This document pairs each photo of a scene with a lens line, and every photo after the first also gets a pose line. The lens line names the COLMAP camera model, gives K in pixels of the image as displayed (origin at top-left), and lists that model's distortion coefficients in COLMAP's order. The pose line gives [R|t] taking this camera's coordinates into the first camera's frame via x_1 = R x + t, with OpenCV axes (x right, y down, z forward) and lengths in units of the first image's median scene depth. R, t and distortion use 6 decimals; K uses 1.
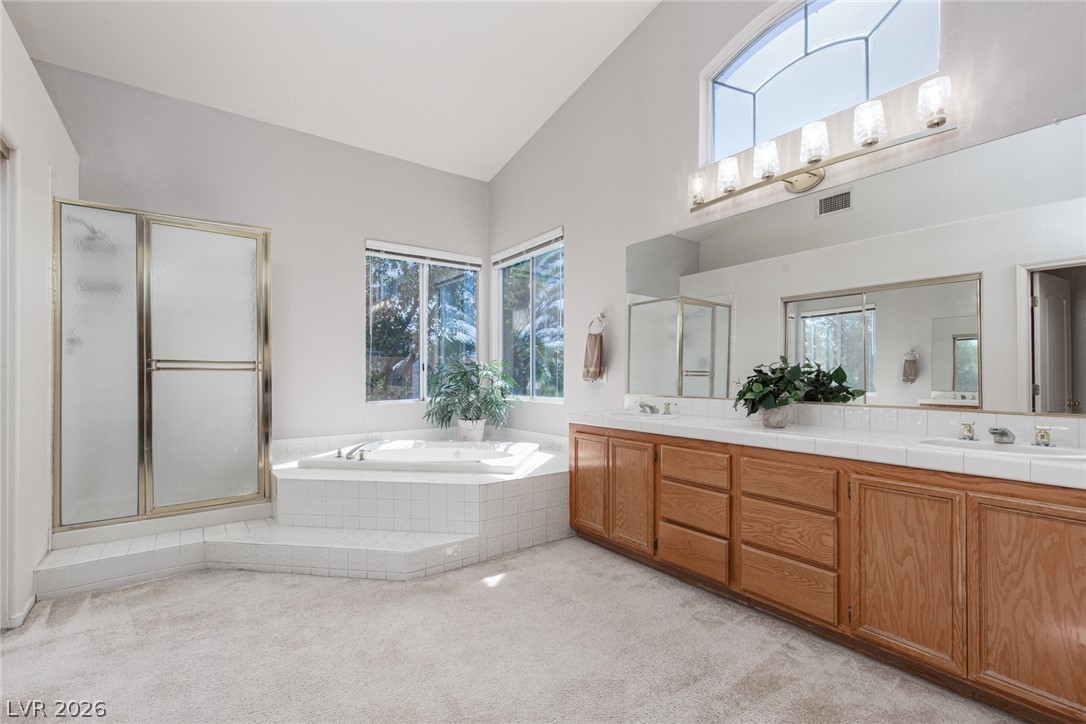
lens RADIAL K [[490.2, 0, 545.2], [0, 490.2, 368.7], [0, 0, 1]] dist [0.002893, 0.000173]
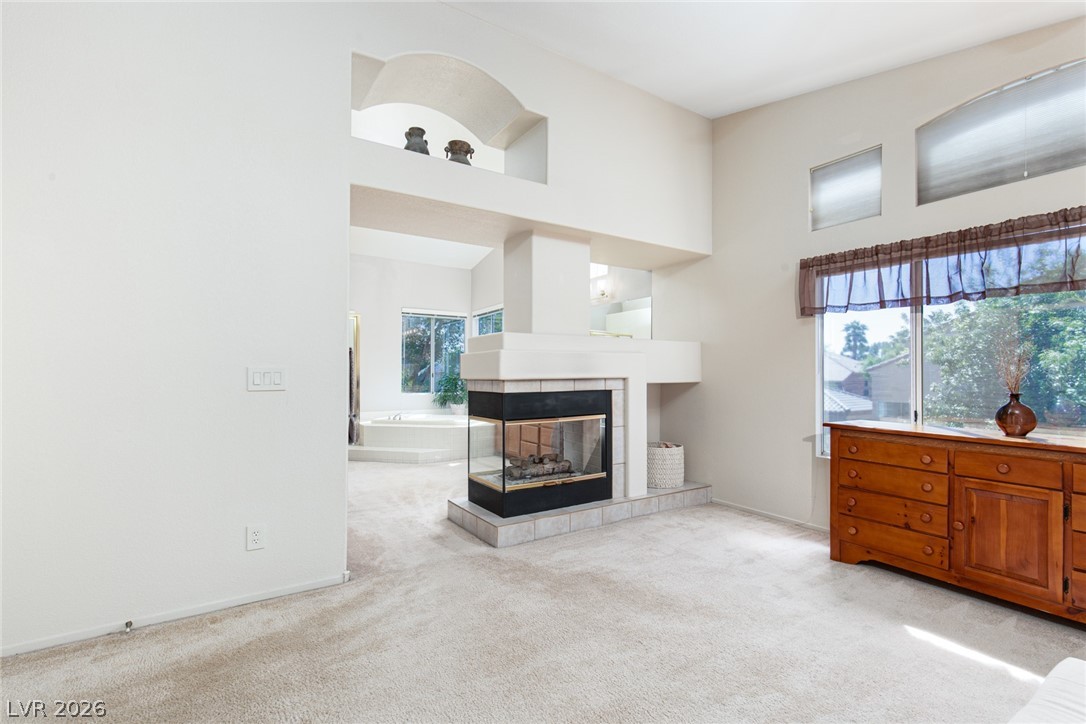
lens RADIAL K [[490.2, 0, 545.2], [0, 490.2, 368.7], [0, 0, 1]] dist [0.002893, 0.000173]
pose [[0.998283, 0.004315, -0.058415, 0.265499], [-0.004378, 0.999990, -0.000944, -0.026615], [0.058411, 0.001198, 0.998292, -0.764980]]
